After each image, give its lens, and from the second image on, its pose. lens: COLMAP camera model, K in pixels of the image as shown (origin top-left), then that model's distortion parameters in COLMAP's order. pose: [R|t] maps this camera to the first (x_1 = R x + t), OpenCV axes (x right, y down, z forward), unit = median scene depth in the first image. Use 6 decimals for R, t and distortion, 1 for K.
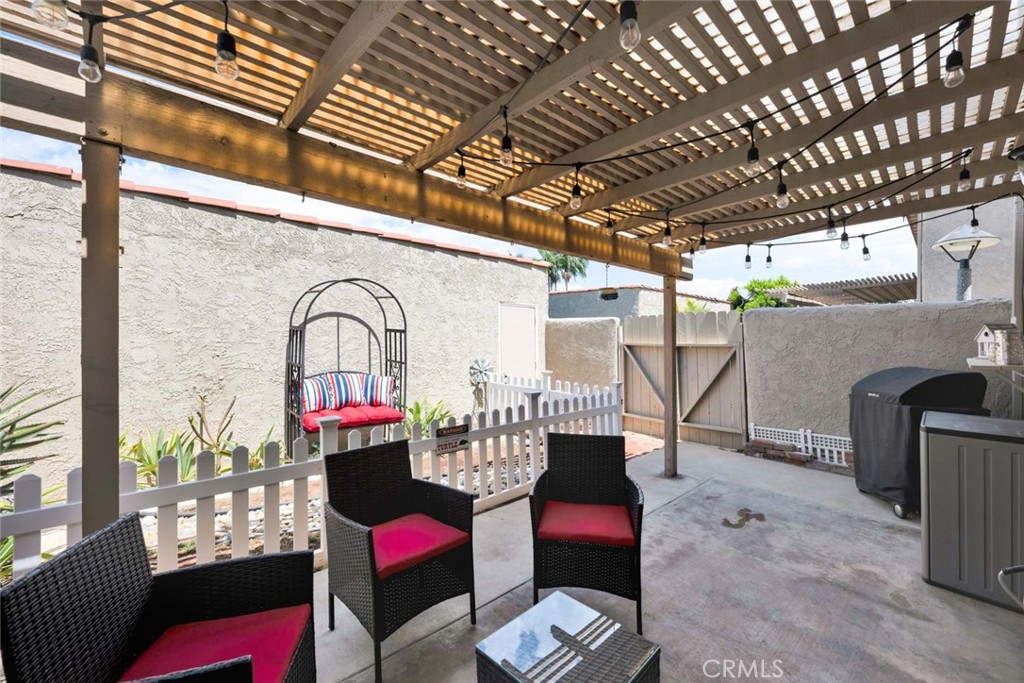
lens RADIAL K [[421.8, 0, 521.1], [0, 421.8, 340.1], [0, 0, 1]] dist [-0.002635, 0.001621]
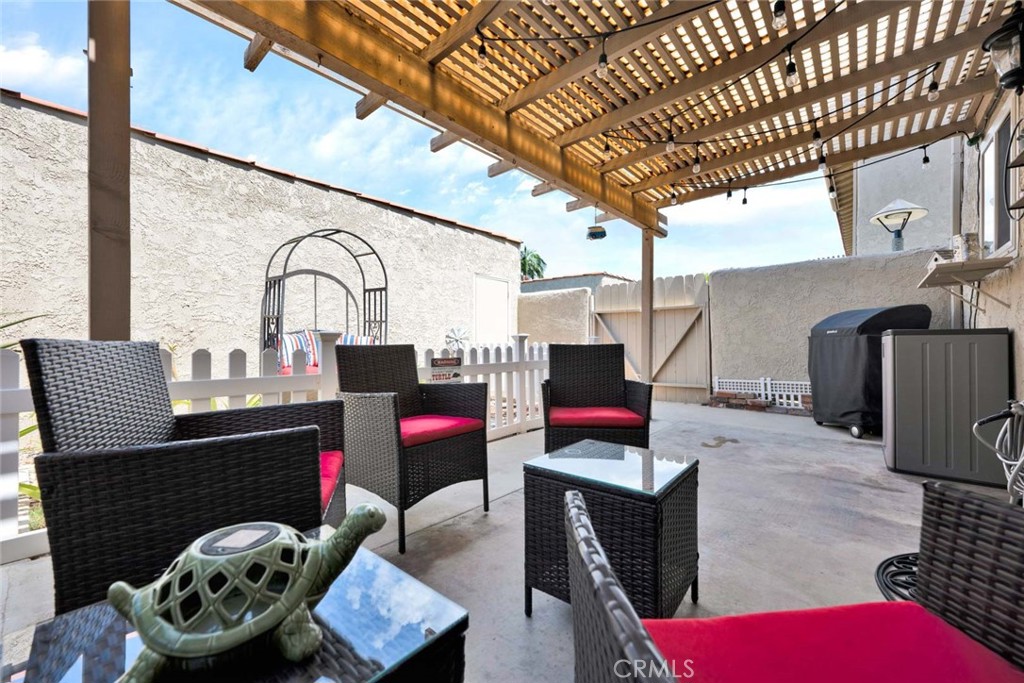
lens RADIAL K [[406.3, 0, 517.2], [0, 406.3, 344.3], [0, 0, 1]] dist [0.006932, -0.000966]
pose [[0.996071, 0.002971, 0.088504, -0.059688], [-0.003882, 0.999941, 0.010125, 0.120935], [-0.088469, -0.010429, 0.996024, 0.009285]]
